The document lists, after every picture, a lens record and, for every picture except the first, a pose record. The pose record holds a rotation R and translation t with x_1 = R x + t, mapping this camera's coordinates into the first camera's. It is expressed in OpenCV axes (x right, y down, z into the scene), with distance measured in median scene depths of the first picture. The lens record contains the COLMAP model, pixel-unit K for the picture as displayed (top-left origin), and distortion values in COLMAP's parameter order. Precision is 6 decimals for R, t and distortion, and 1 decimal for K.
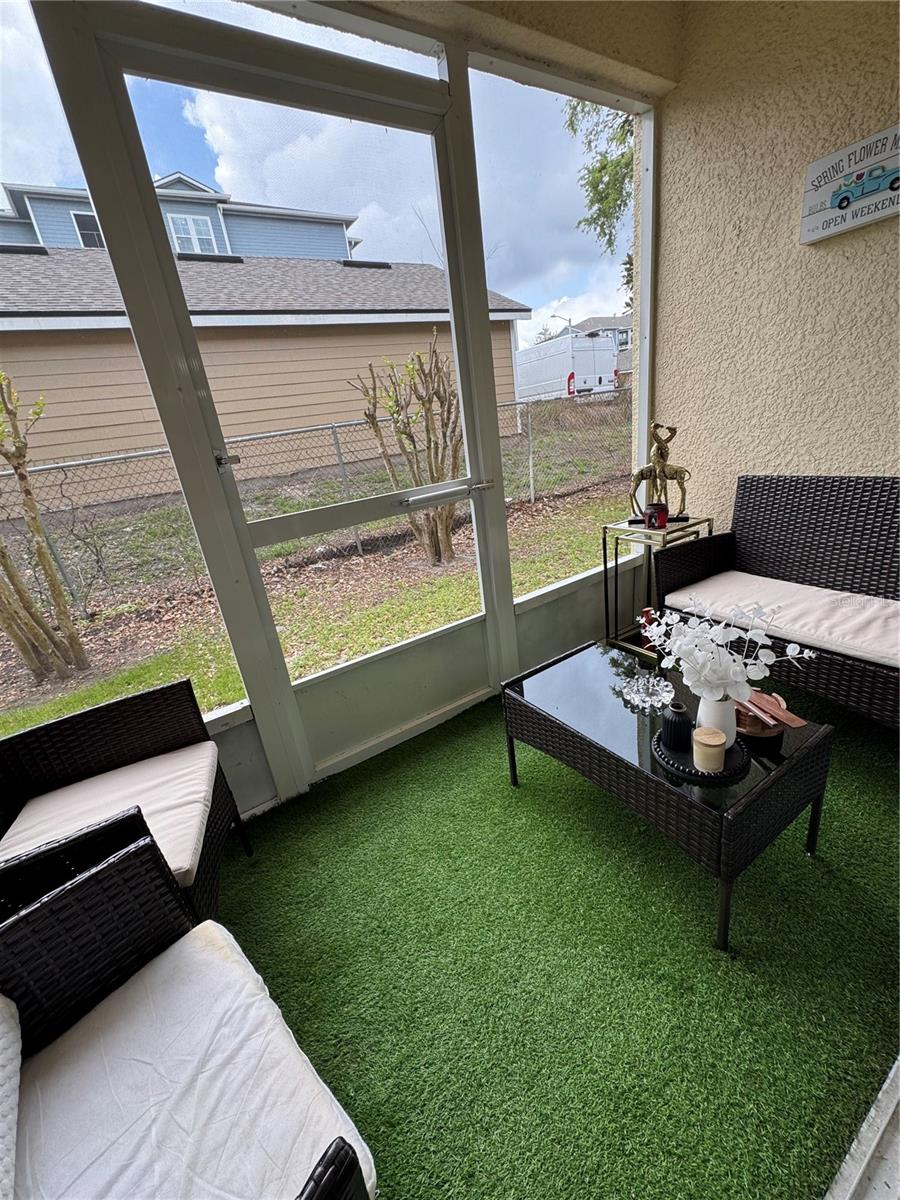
lens RADIAL K [[482.2, 0, 455.3], [0, 482.2, 600.4], [0, 0, 1]] dist [-0.000446, 0.000293]
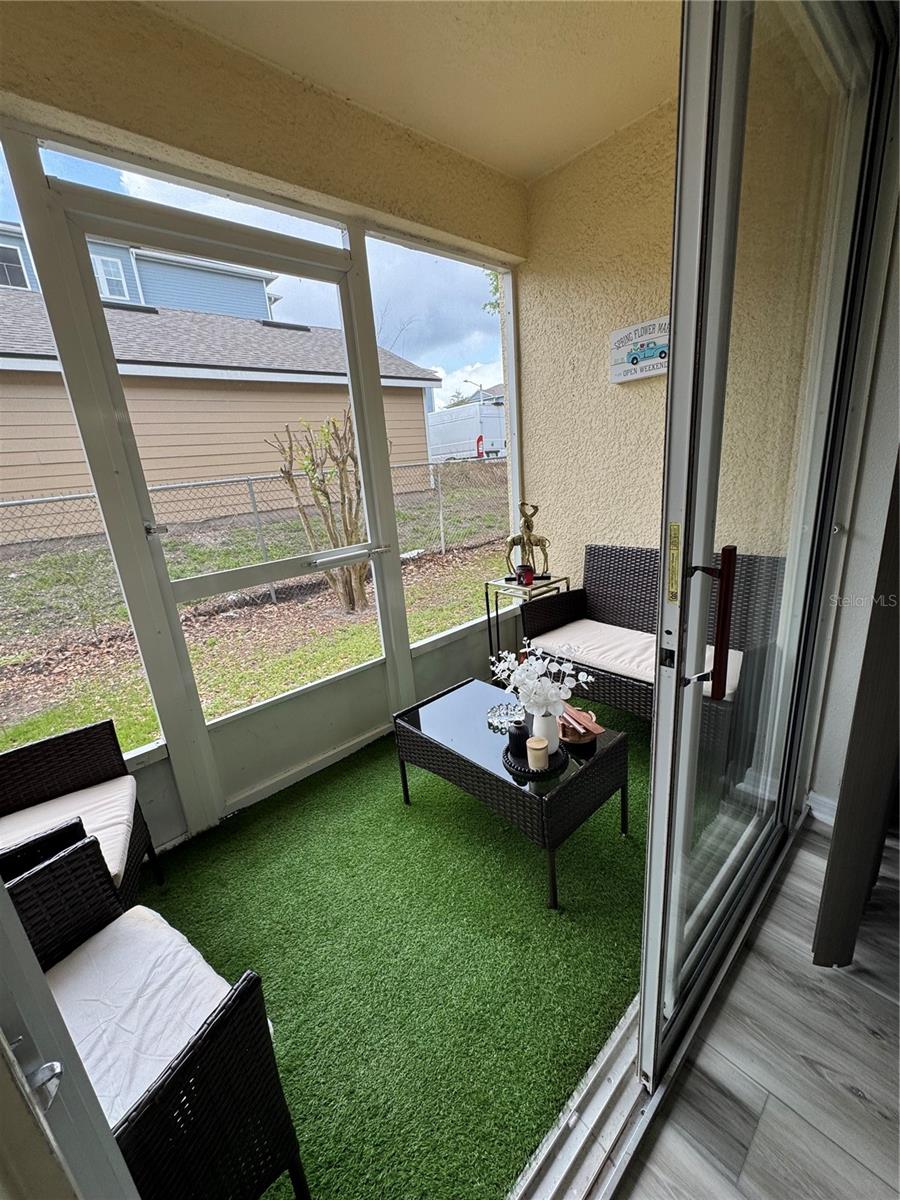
lens RADIAL K [[482.2, 0, 455.3], [0, 482.2, 600.4], [0, 0, 1]] dist [-0.000446, 0.000293]
pose [[0.986397, -0.000129, 0.164379, 0.040788], [0.015690, 0.995508, -0.093372, 0.001953], [-0.163628, 0.094681, 0.981968, -0.191318]]
